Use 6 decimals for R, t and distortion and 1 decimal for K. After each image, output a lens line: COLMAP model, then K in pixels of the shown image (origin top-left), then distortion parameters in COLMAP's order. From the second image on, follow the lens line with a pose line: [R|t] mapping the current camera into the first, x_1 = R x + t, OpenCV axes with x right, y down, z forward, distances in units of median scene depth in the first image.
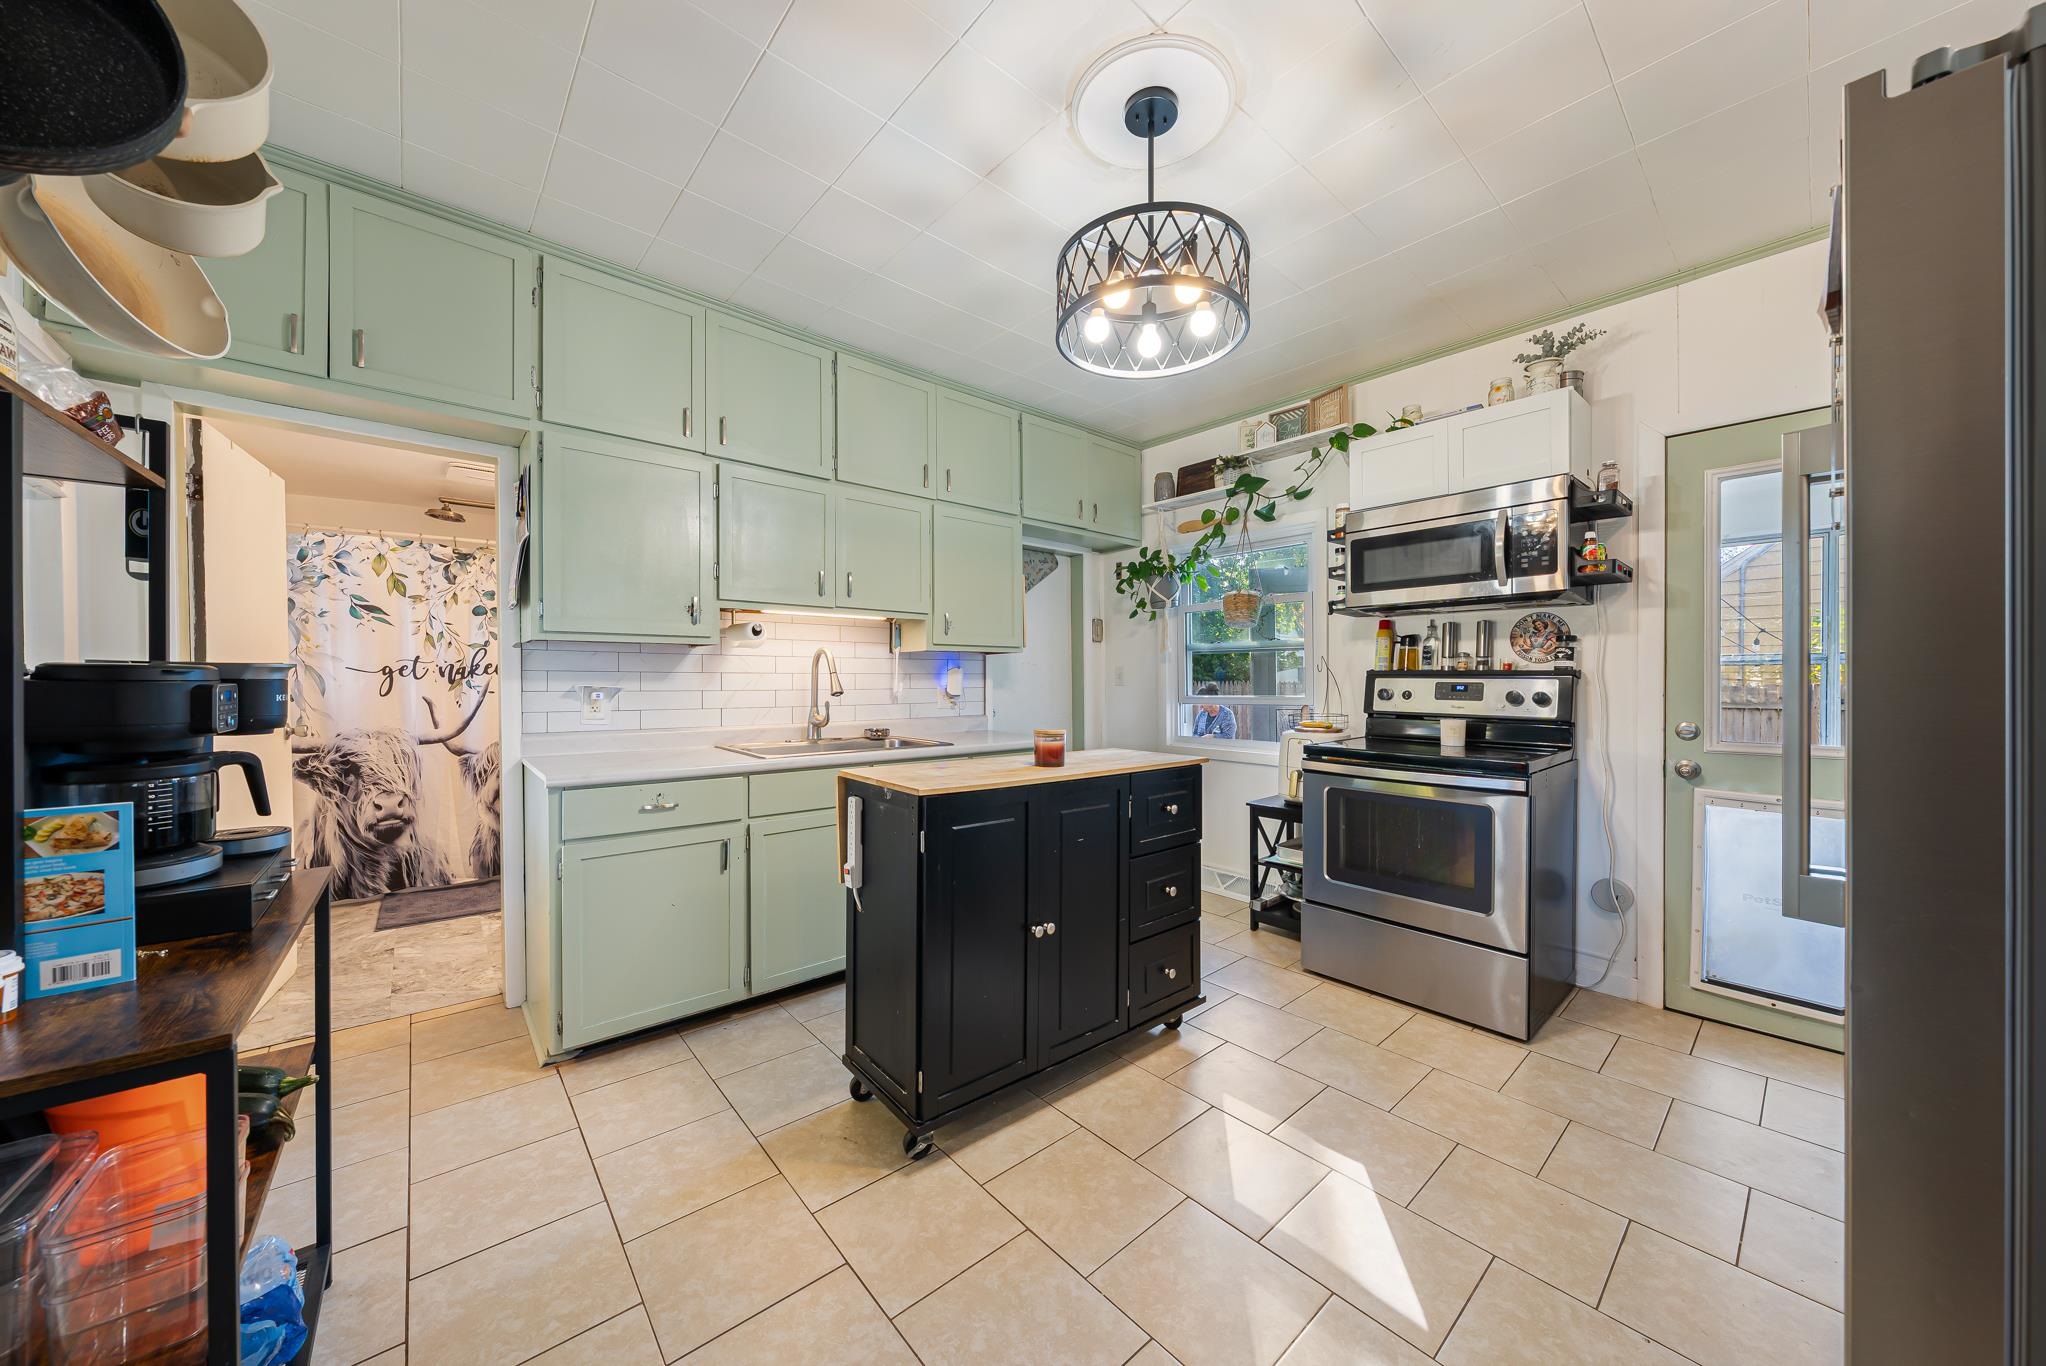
lens RADIAL K [[707.3, 0, 1029.9], [0, 707.3, 684.7], [0, 0, 1]] dist [0.000291, 0.000054]
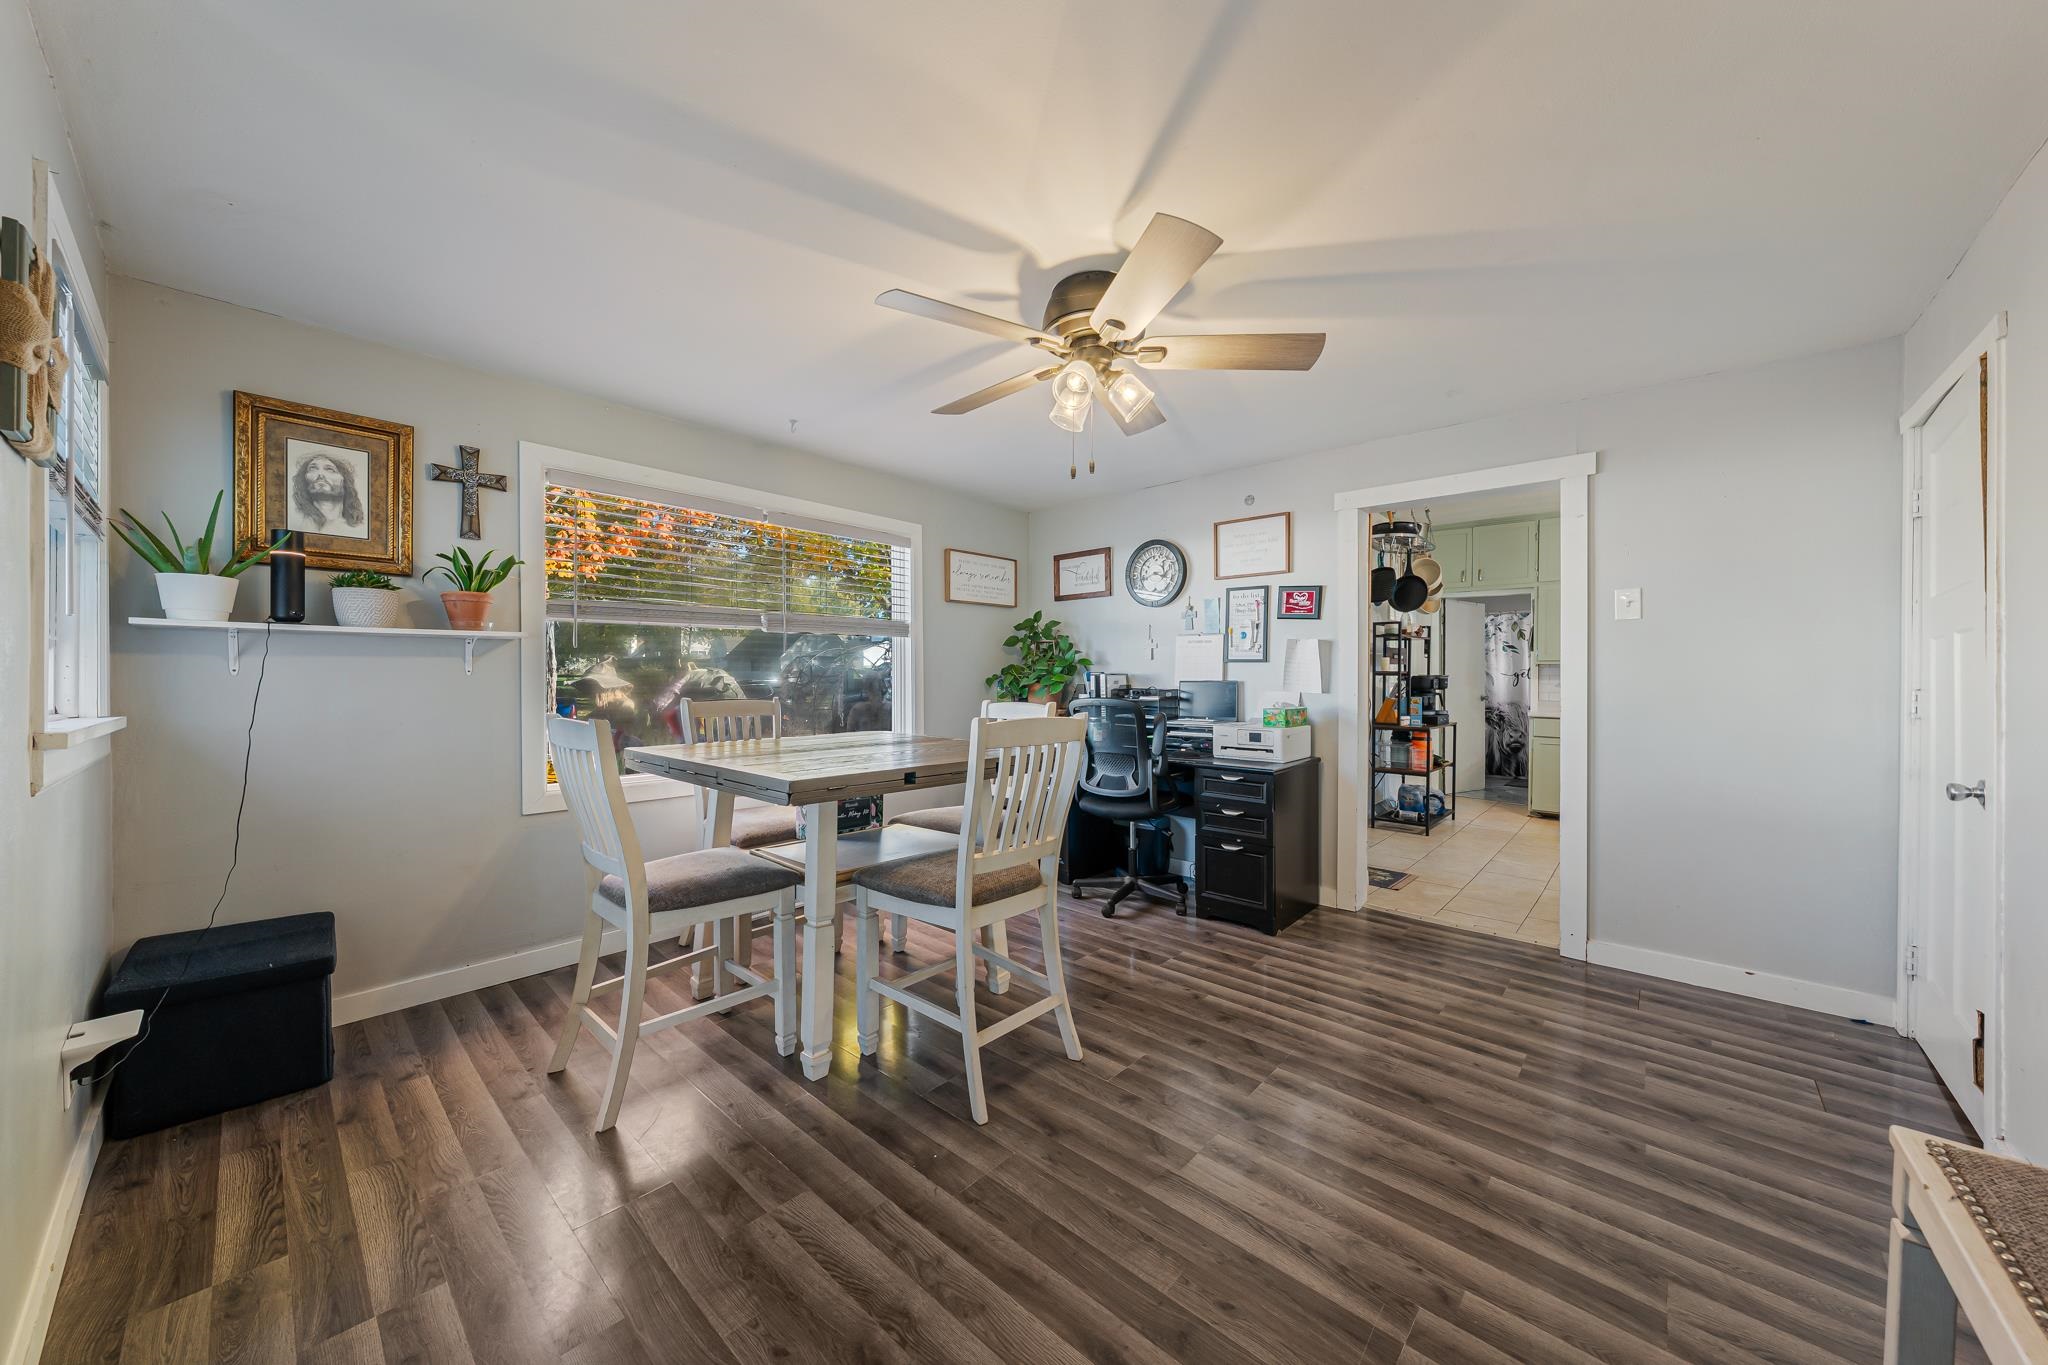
lens RADIAL K [[708.0, 0, 1027.0], [0, 708.0, 680.3], [0, 0, 1]] dist [0.000291, 0.000054]
pose [[0.125901, 0.006882, -0.992019, 1.075170], [-0.014858, 0.999877, 0.005051, 0.007211], [0.991932, 0.014103, 0.125988, -0.777981]]
